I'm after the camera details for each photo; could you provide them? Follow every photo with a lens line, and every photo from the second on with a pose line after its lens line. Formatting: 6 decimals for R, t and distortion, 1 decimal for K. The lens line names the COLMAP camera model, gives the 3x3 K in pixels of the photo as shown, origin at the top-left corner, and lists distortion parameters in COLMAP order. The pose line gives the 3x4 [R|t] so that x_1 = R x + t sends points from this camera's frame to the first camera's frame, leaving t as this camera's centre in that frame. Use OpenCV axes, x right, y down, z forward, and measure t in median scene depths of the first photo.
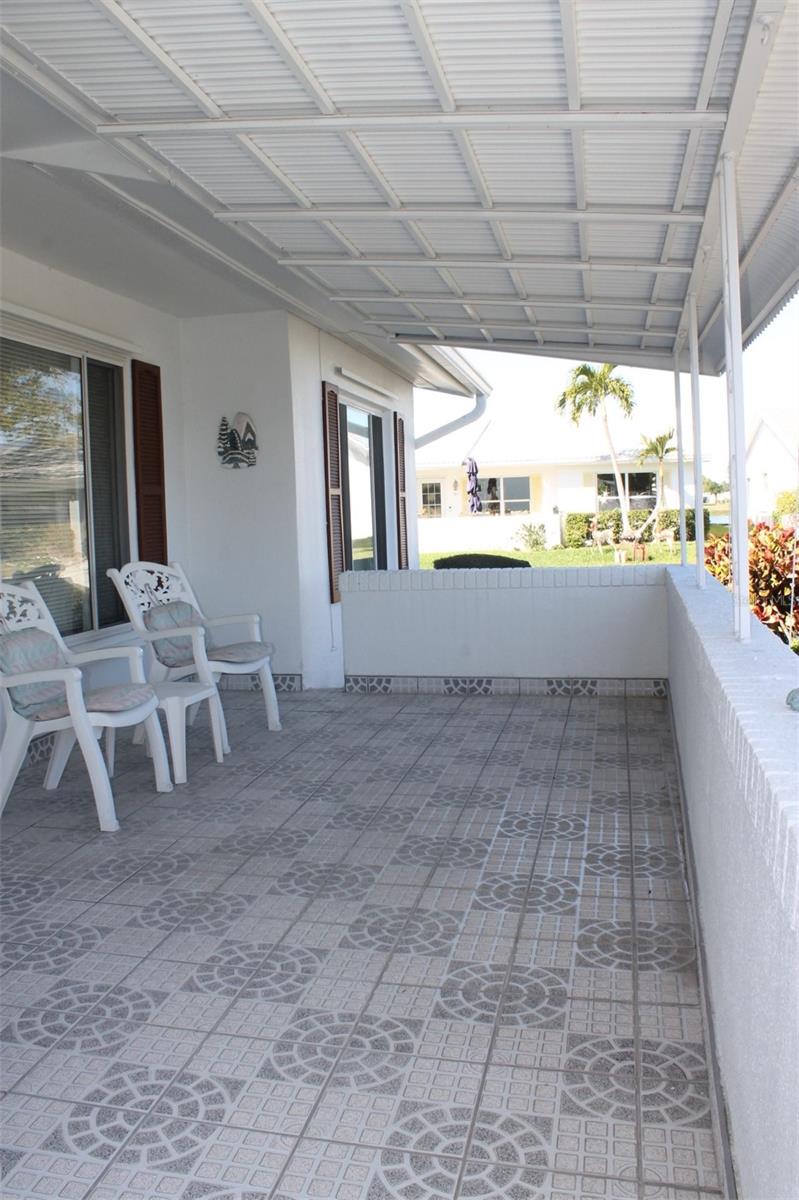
lens RADIAL K [[1008.9, 0, 399.5], [0, 1008.9, 600.0], [0, 0, 1]] dist [-0.168954, 0.154255]
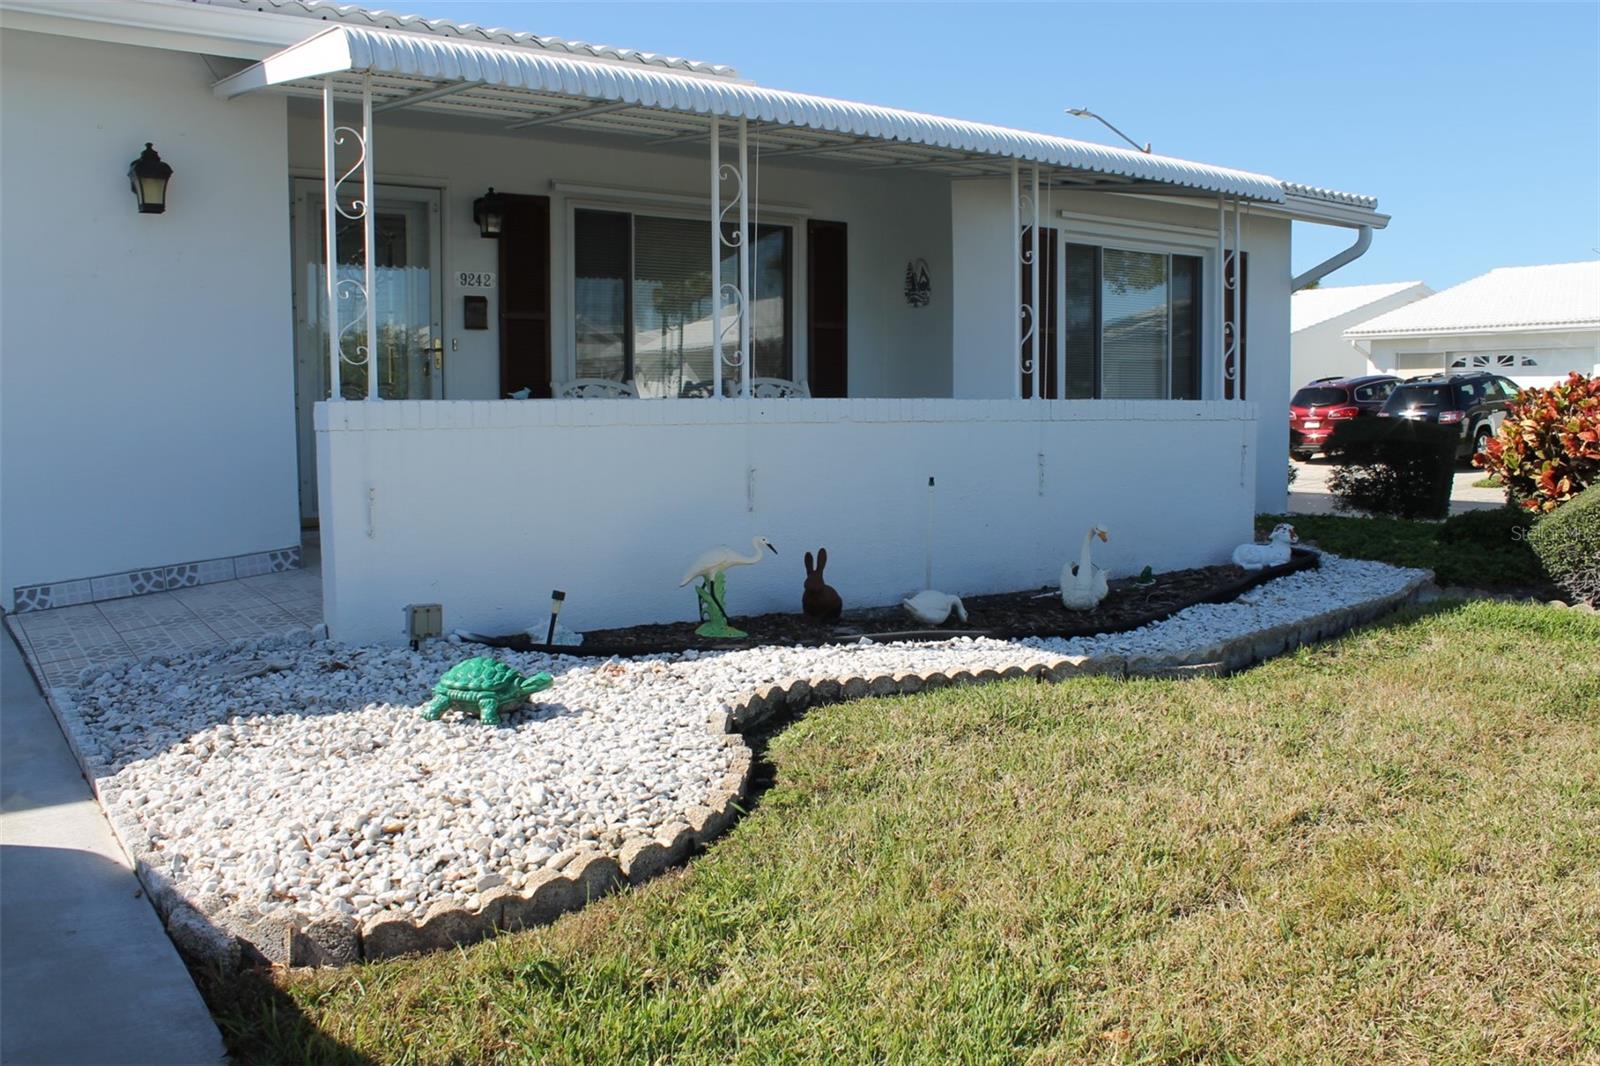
lens RADIAL K [[1350.6, 0, 796.9], [0, 1350.6, 528.4], [0, 0, 1]] dist [-0.167211, 0.152407]
pose [[0.735983, 0.094365, -0.670391, 1.055403], [-0.081206, 0.995394, 0.050961, 0.070909], [0.672112, 0.016934, 0.740256, -0.299942]]
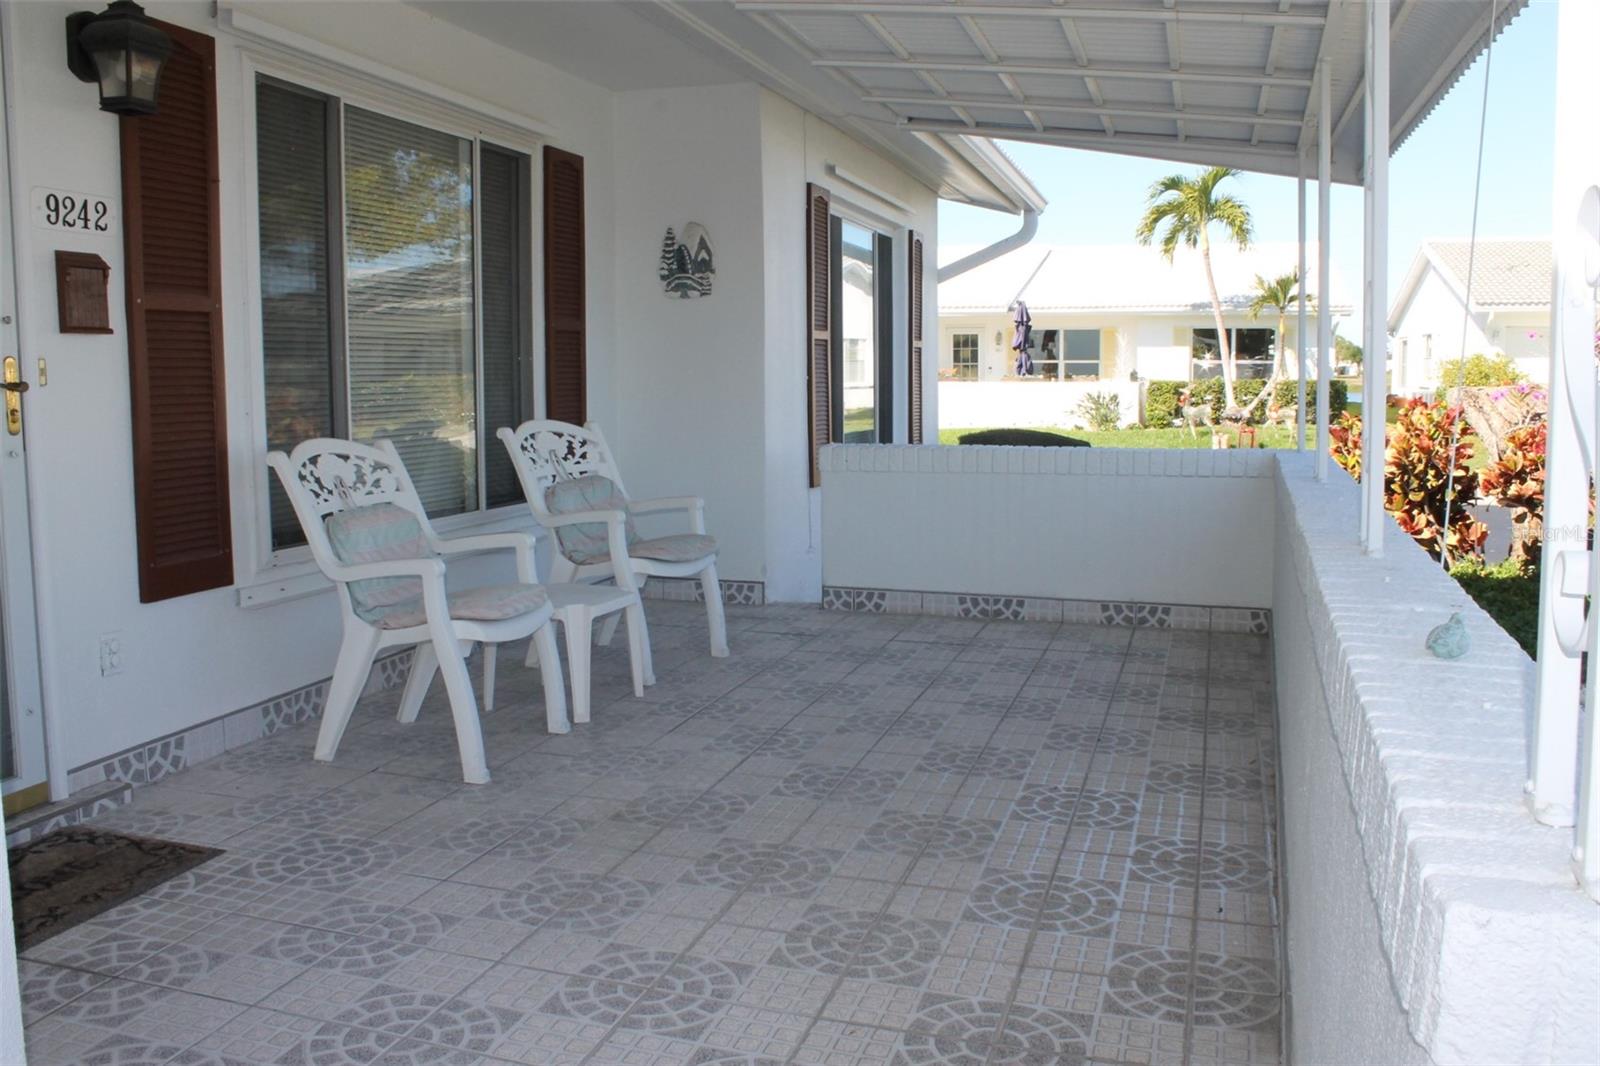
lens RADIAL K [[1345.2, 0, 800.2], [0, 1345.2, 530.1], [0, 0, 1]] dist [-0.168954, 0.154255]
pose [[0.995312, 0.037395, -0.089192, 0.019975], [-0.034714, 0.998903, 0.031417, 0.005816], [0.090269, -0.028173, 0.995519, 0.038571]]
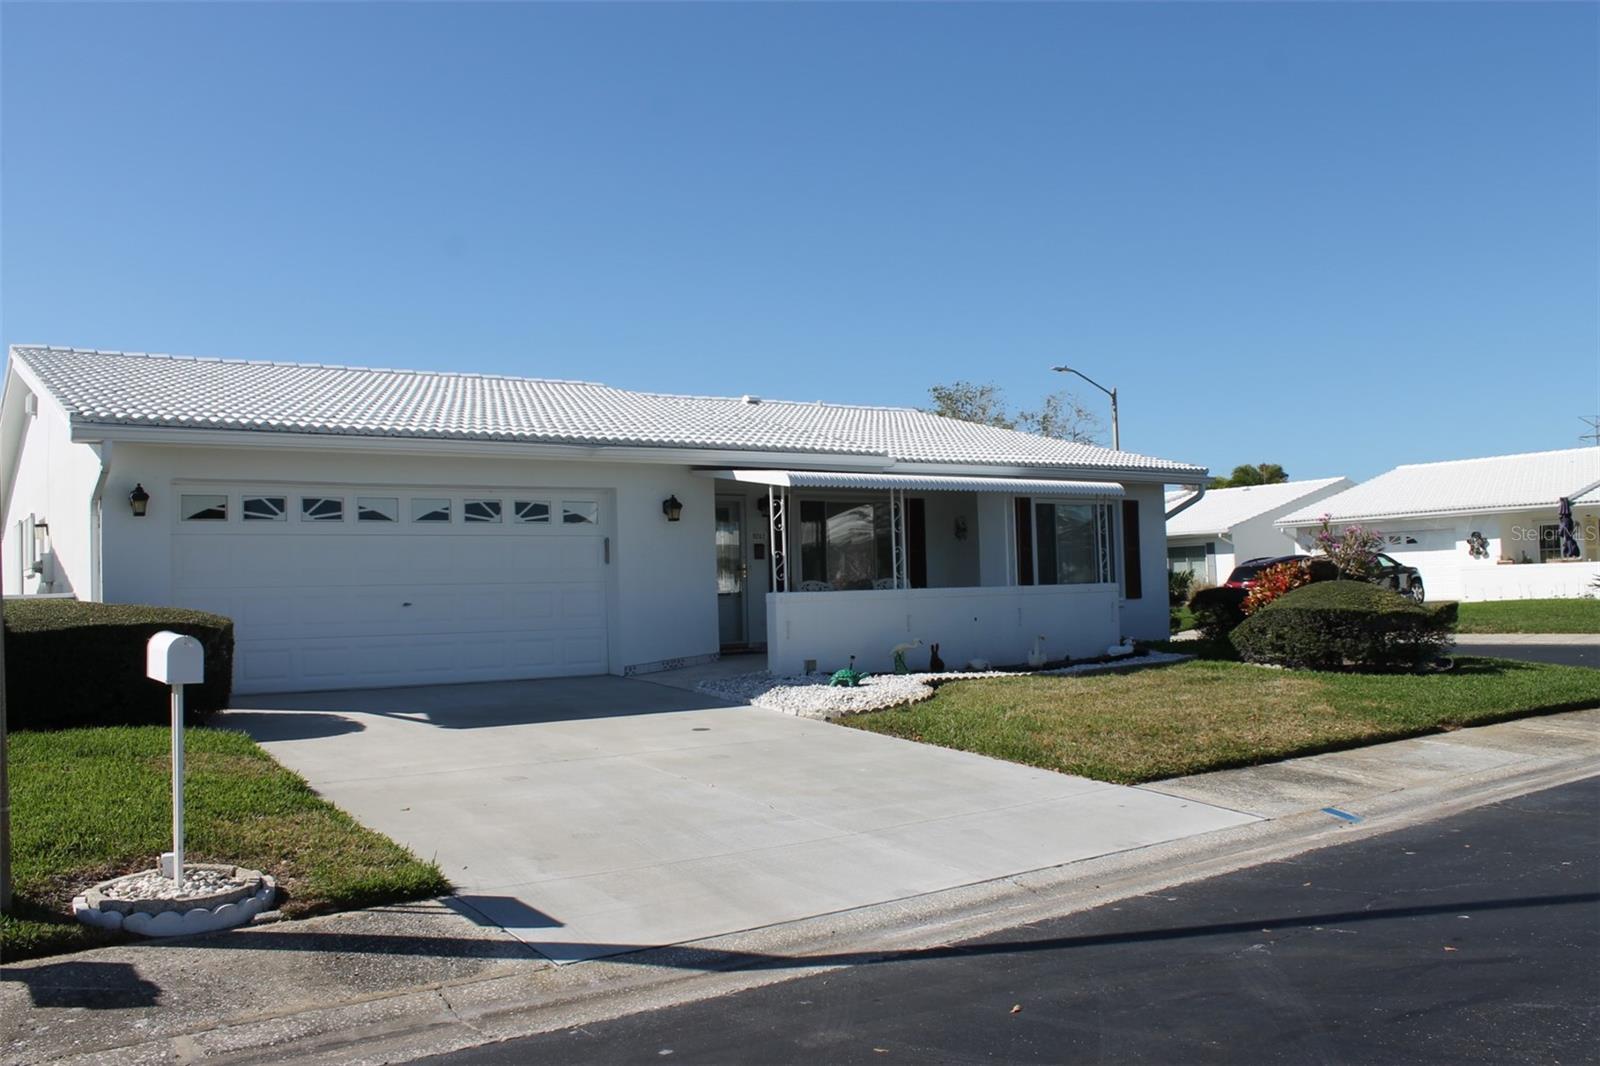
lens RADIAL K [[1345.2, 0, 800.2], [0, 1345.2, 530.1], [0, 0, 1]] dist [-0.168954, 0.154255]
pose [[0.728753, -0.016613, -0.684575, 2.211023], [-0.057676, 0.994664, -0.085536, 0.169013], [0.682343, 0.101818, 0.723907, -1.939530]]
